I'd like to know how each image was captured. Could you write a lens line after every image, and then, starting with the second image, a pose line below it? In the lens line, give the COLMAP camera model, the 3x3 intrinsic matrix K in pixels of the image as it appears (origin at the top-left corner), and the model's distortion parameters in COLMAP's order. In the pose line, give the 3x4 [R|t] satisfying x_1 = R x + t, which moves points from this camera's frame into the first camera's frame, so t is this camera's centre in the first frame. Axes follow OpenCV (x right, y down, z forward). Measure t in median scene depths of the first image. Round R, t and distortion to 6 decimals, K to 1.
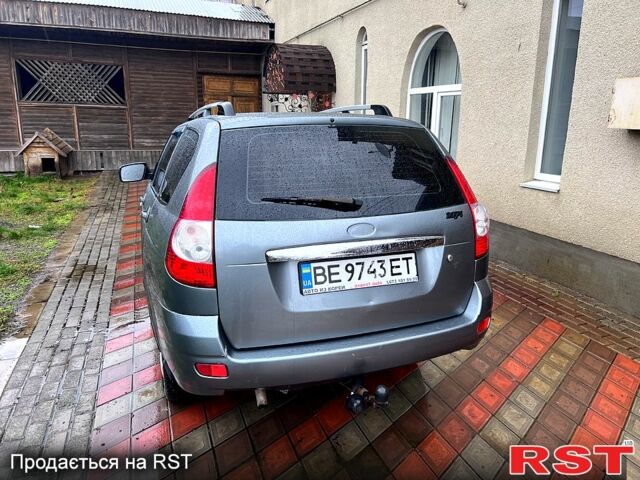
lens RADIAL K [[476.2, 0, 320.0], [0, 476.2, 240.0], [0, 0, 1]] dist [0.062991, -0.055439]
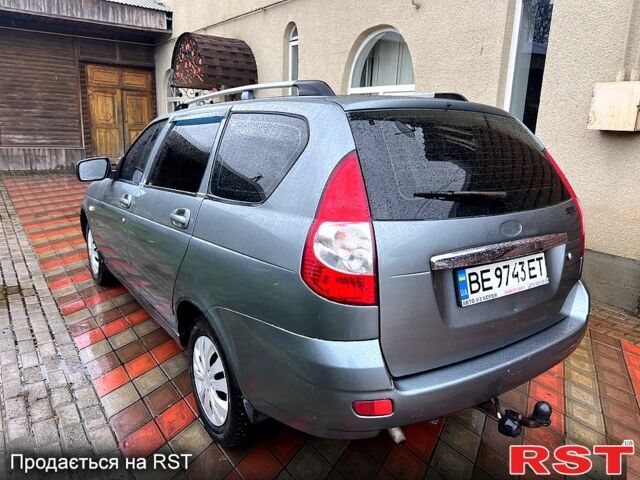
lens RADIAL K [[478.7, 0, 323.0], [0, 478.7, 242.8], [0, 0, 1]] dist [0.054444, -0.044510]
pose [[0.966755, -0.035193, 0.253272, -0.192196], [0.035688, 0.999359, 0.002642, -0.003754], [-0.253203, 0.006485, 0.967391, 0.092495]]
